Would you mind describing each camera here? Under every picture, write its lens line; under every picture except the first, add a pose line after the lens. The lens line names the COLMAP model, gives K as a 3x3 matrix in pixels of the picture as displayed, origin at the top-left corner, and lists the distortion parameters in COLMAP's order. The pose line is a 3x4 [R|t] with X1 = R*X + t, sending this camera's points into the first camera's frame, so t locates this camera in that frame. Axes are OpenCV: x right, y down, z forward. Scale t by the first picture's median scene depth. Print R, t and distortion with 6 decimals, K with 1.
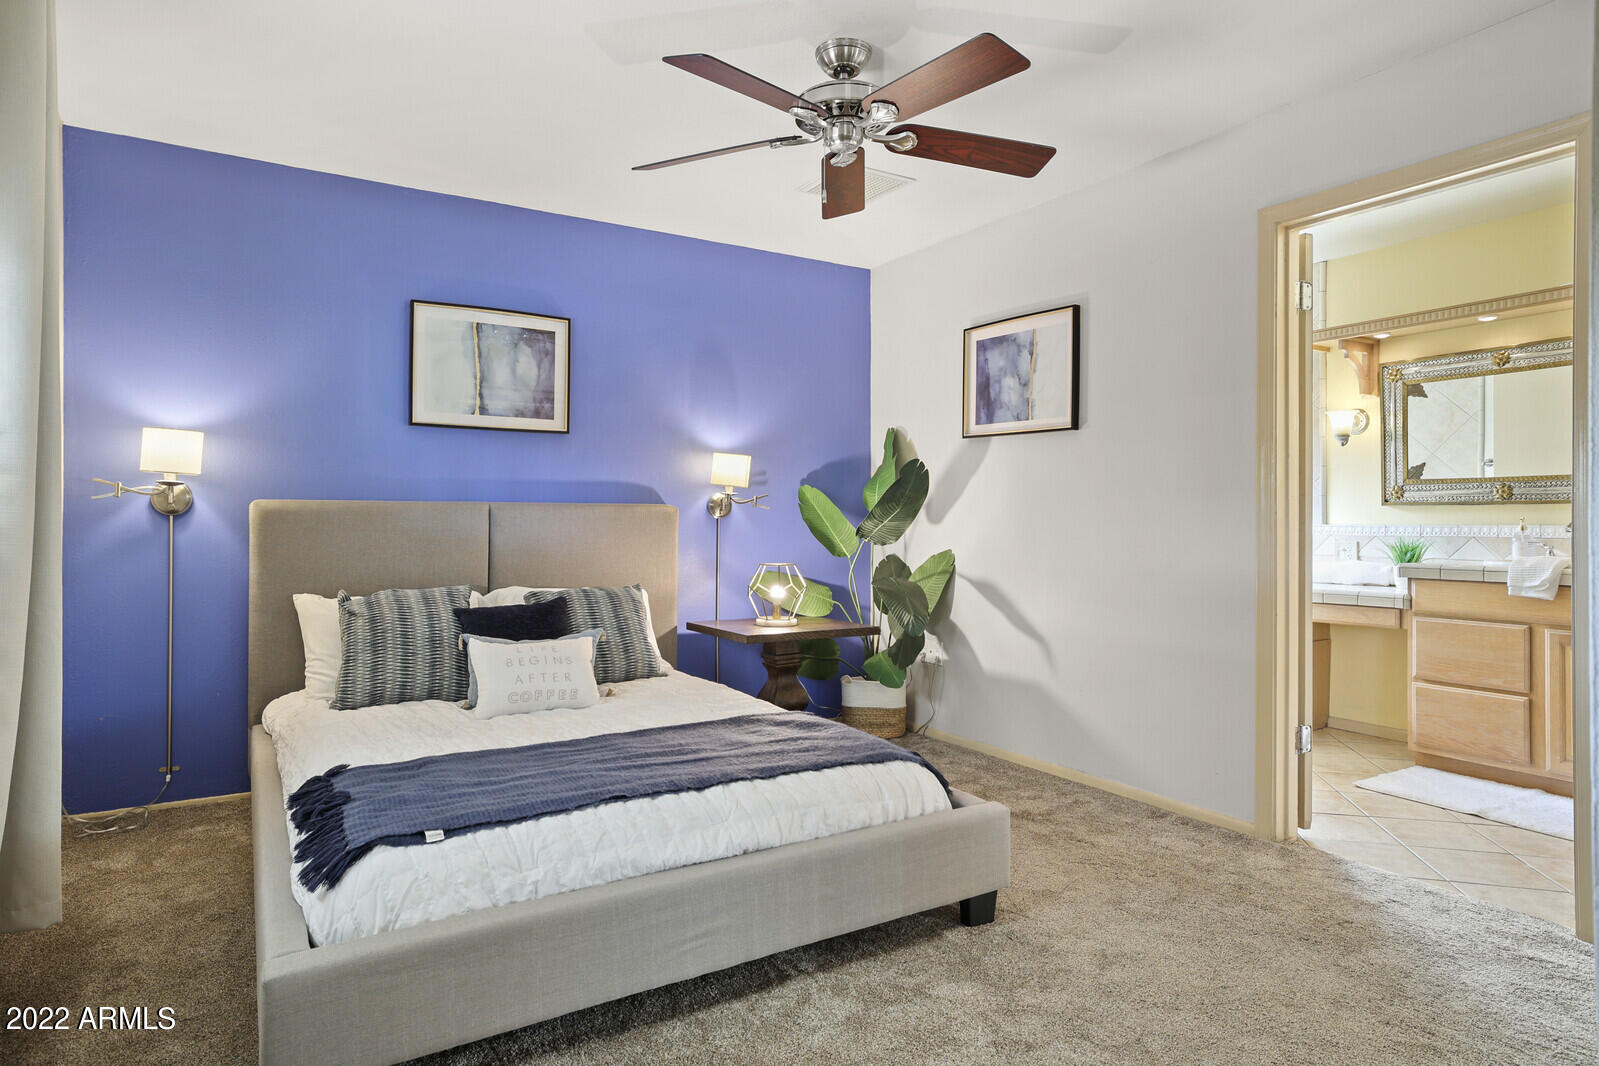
lens RADIAL K [[902.0, 0, 795.8], [0, 902.0, 518.2], [0, 0, 1]] dist [0.004590, 0.001317]
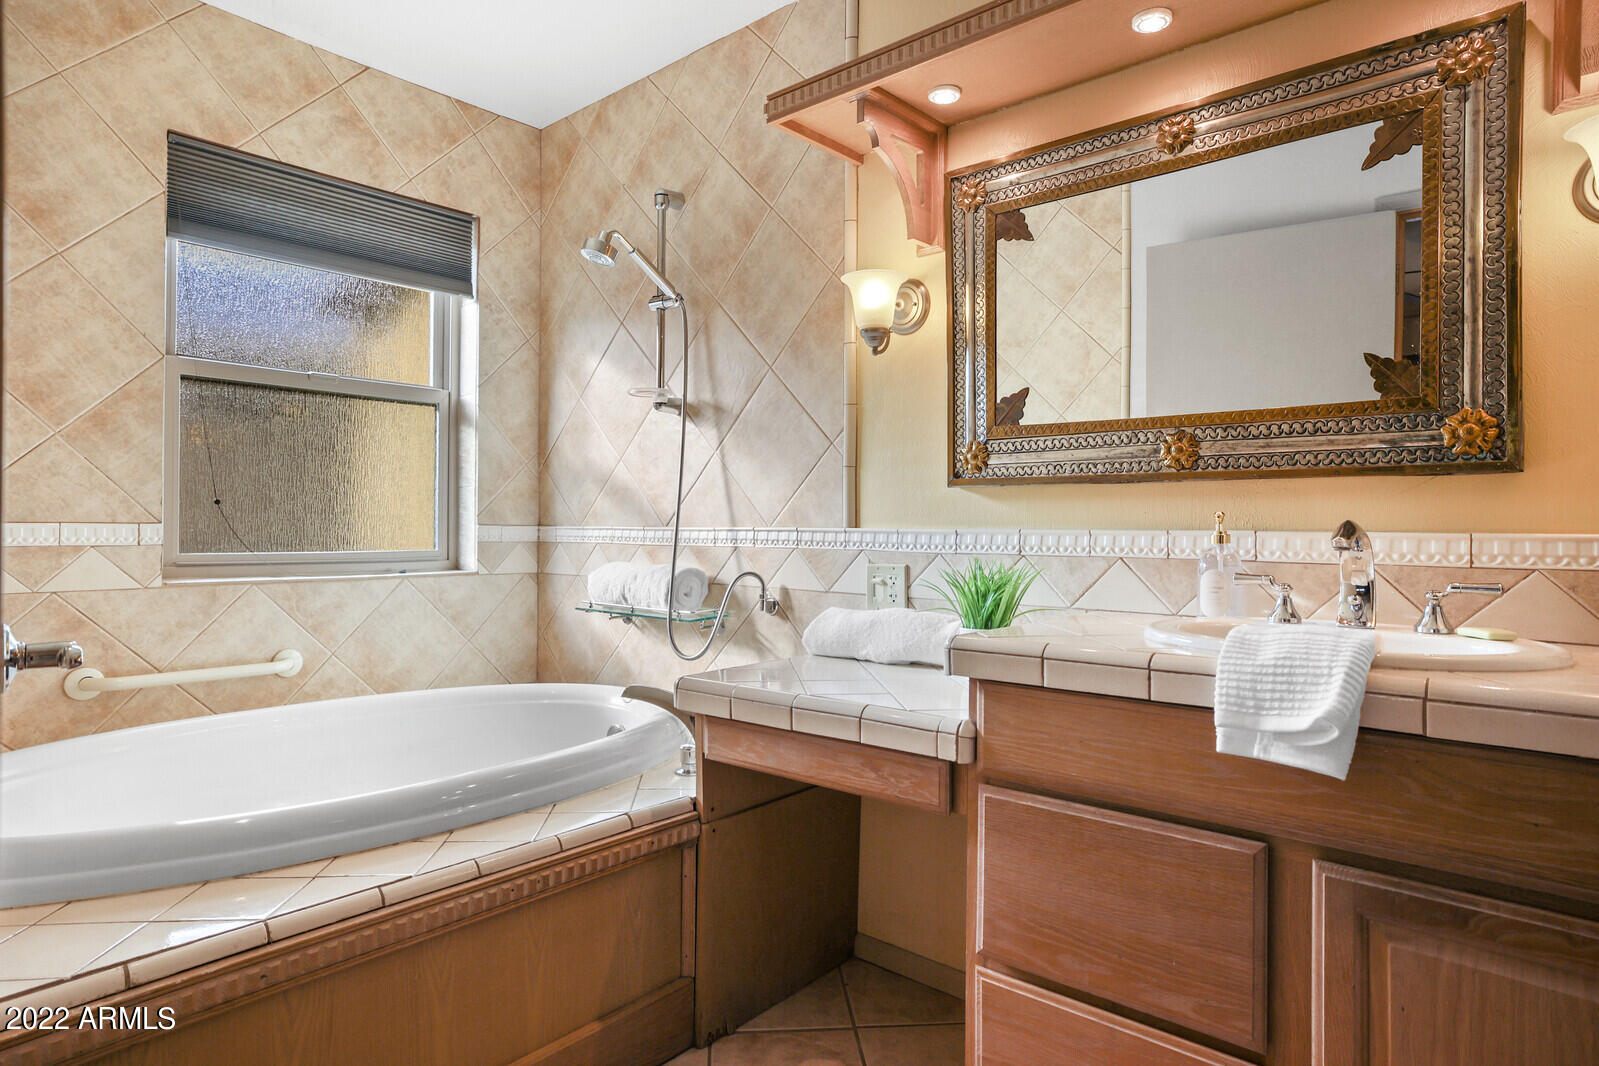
lens RADIAL K [[898.4, 0, 799.5], [0, 898.4, 533.0], [0, 0, 1]] dist [-0.025180, 0.000156]
pose [[0.952307, -0.000421, 0.305142, 0.485272], [-0.003481, 0.999919, 0.012244, 0.004424], [-0.305122, -0.012723, 0.952228, 0.656227]]
